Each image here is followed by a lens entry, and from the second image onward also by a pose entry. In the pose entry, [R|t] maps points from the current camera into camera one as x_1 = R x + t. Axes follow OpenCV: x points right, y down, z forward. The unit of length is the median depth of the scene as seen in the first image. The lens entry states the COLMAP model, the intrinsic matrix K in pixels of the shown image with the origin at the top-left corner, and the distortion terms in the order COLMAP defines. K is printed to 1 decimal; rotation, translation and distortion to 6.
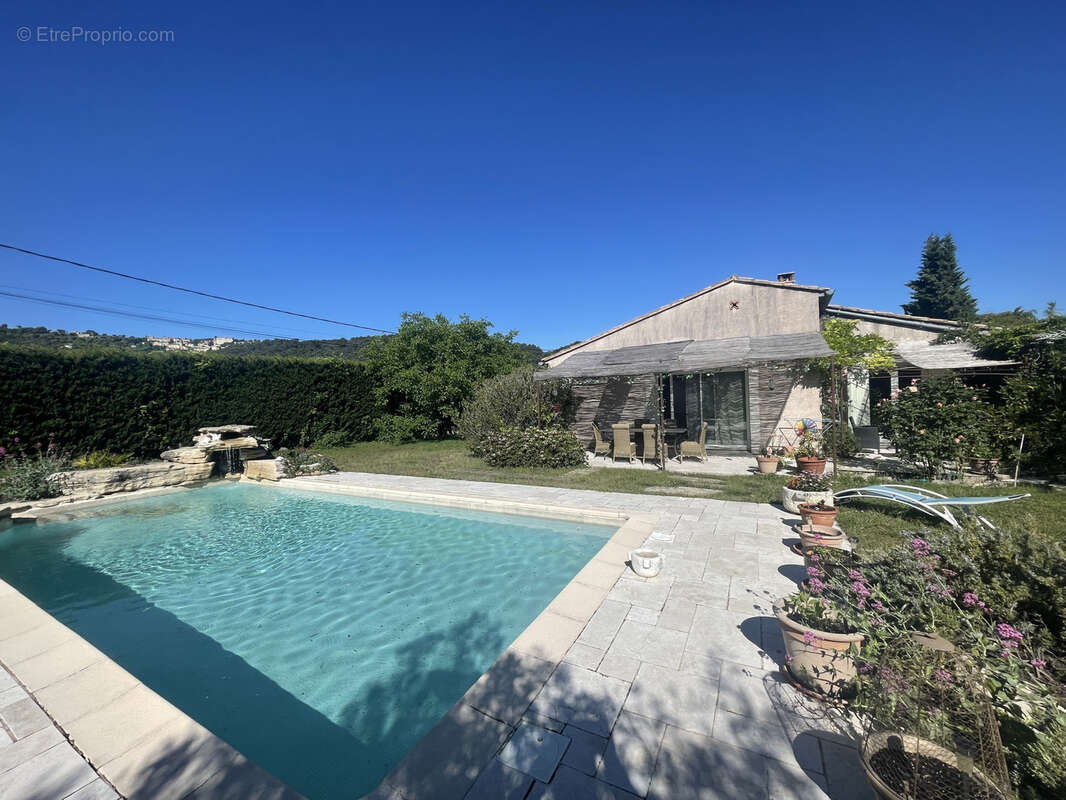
lens RADIAL K [[435.5, 0, 537.7], [0, 435.5, 398.9], [0, 0, 1]] dist [-0.000755, -0.000432]
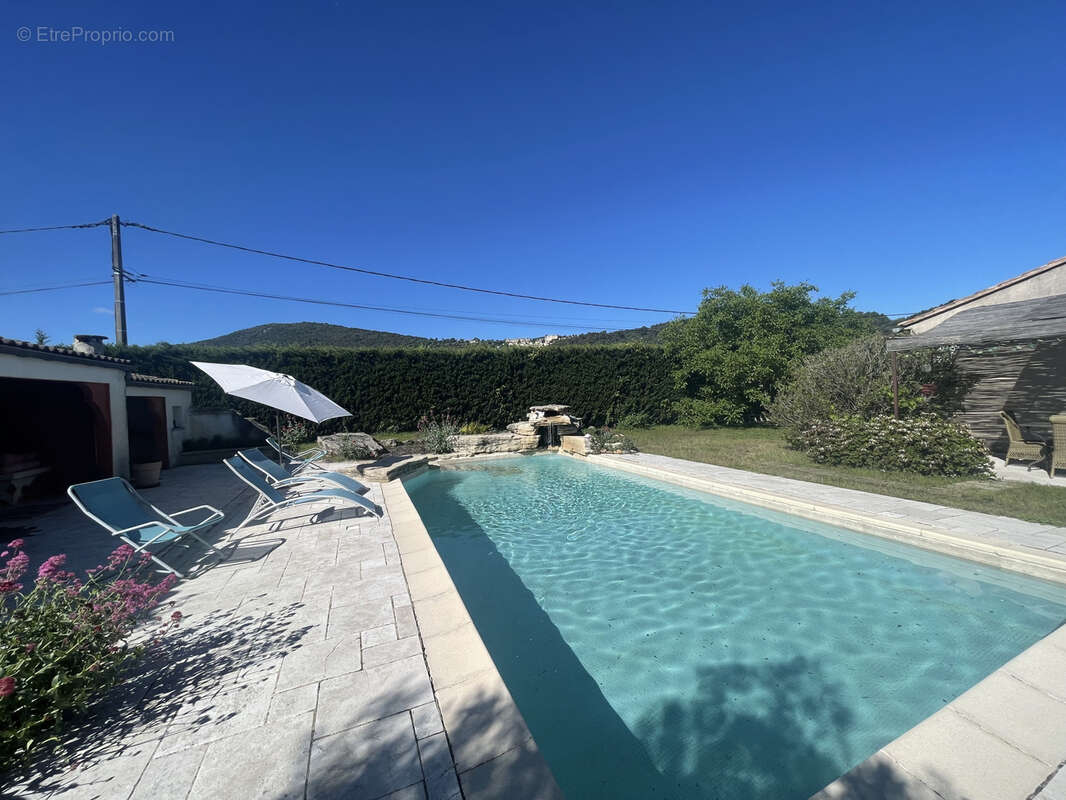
lens RADIAL K [[435.5, 0, 528.0], [0, 435.5, 396.2], [0, 0, 1]] dist [-0.000755, -0.000432]
pose [[0.776870, 0.007582, -0.629616, -0.017416], [0.010446, 0.999635, 0.024928, 0.007148], [0.629575, -0.025943, 0.776507, 0.050003]]
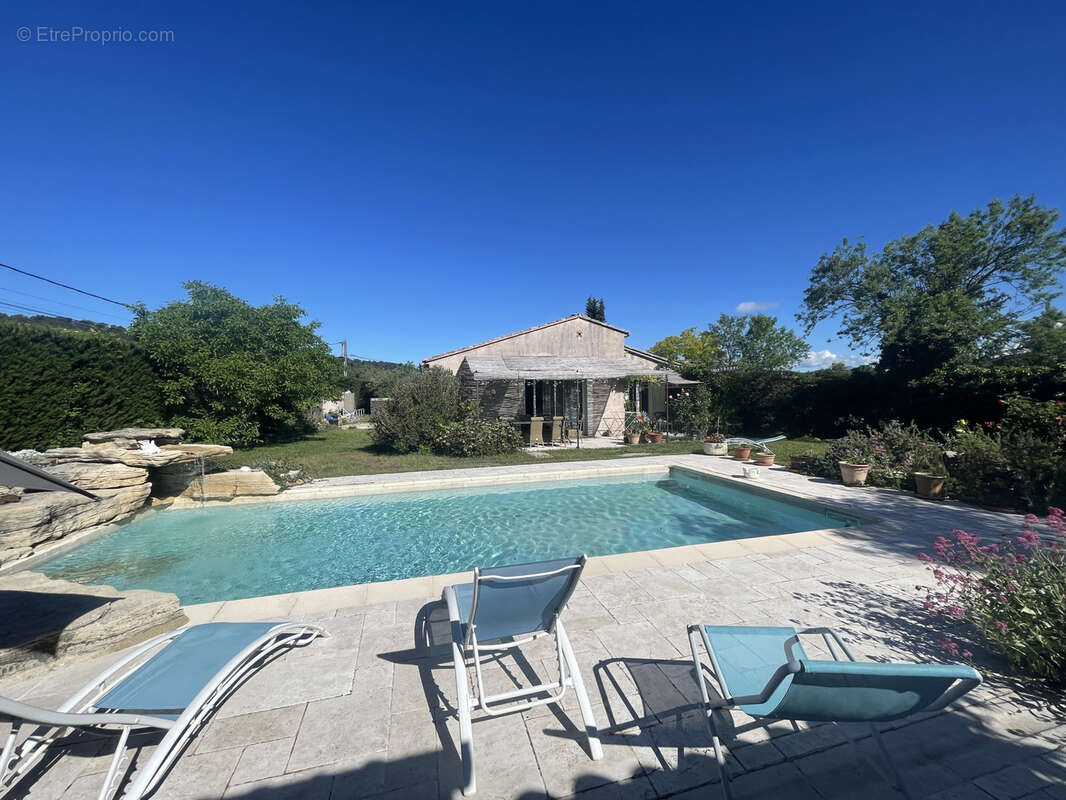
lens RADIAL K [[435.5, 0, 535.9], [0, 435.5, 397.6], [0, 0, 1]] dist [-0.000755, -0.000432]
pose [[0.707318, 0.014650, 0.706744, -0.717301], [-0.005687, 0.999871, -0.015034, 0.018747], [-0.706873, 0.006615, 0.707309, 0.090361]]
